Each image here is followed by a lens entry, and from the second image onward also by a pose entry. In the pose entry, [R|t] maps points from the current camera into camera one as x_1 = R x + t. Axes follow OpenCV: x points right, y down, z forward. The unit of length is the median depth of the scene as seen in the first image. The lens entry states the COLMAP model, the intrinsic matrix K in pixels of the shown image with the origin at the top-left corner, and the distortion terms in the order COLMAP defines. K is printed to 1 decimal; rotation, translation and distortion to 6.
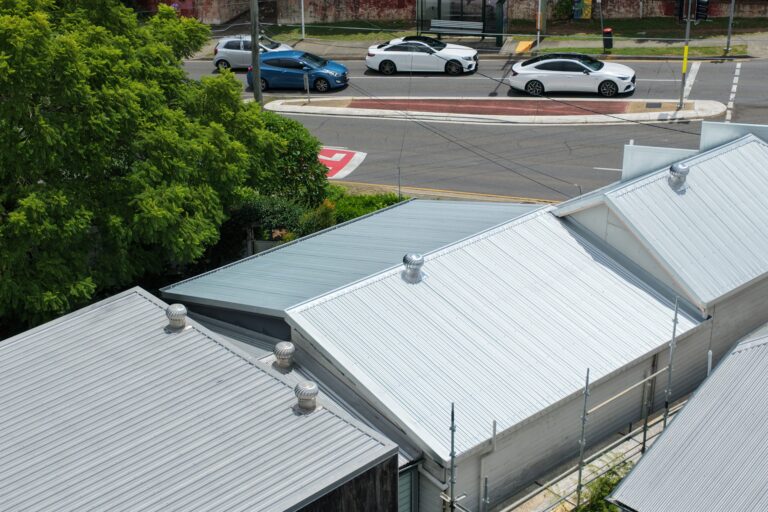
lens RADIAL K [[1250.1, 0, 384.0], [0, 1250.1, 256.0], [0, 0, 1]] dist [-0.001945, -0.012730]
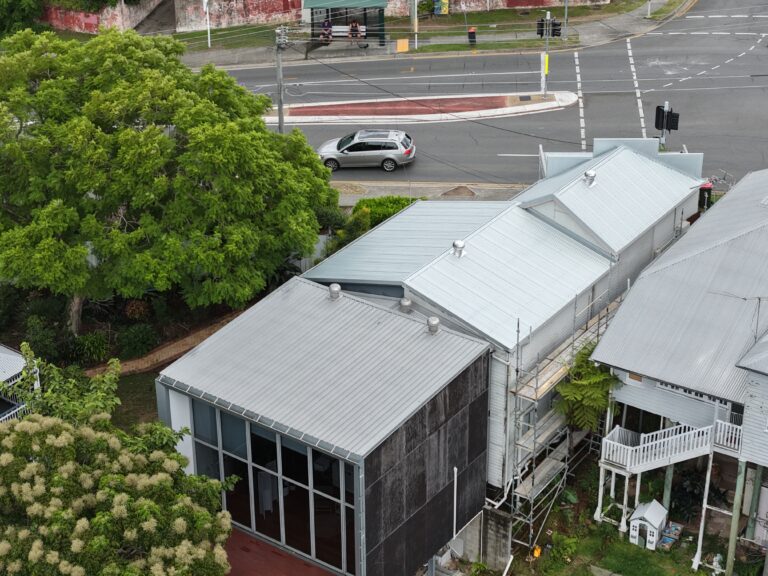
lens RADIAL K [[1564.2, 0, 384.0], [0, 1564.2, 288.0], [0, 0, 1]] dist [-0.093775, -0.146791]
pose [[0.975087, -0.107906, 0.193809, -0.456729], [0.094177, 0.992437, 0.078734, -0.106927], [-0.200839, -0.058520, 0.977875, -1.013086]]
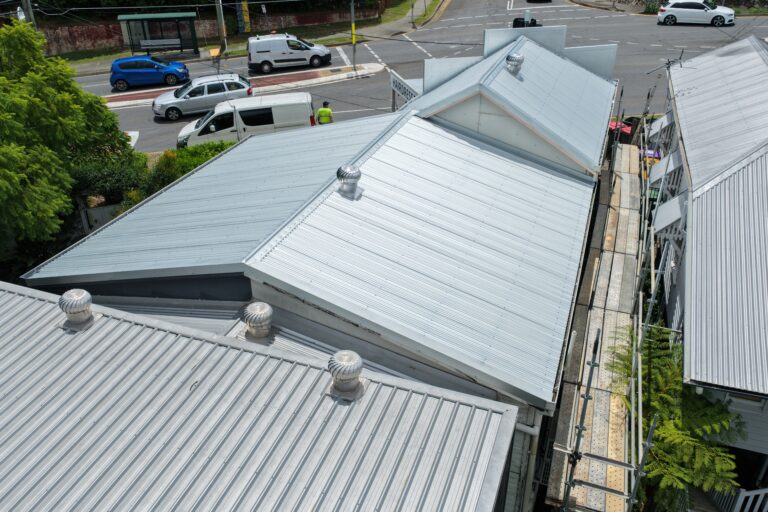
lens RADIAL K [[633.4, 0, 384.0], [0, 633.4, 256.0], [0, 0, 1]] dist [-0.004621, 0.005858]
pose [[0.882381, -0.228852, 0.411133, -0.133916], [0.192879, 0.972892, 0.127587, 0.006451], [-0.429187, -0.033281, 0.902602, 0.522379]]
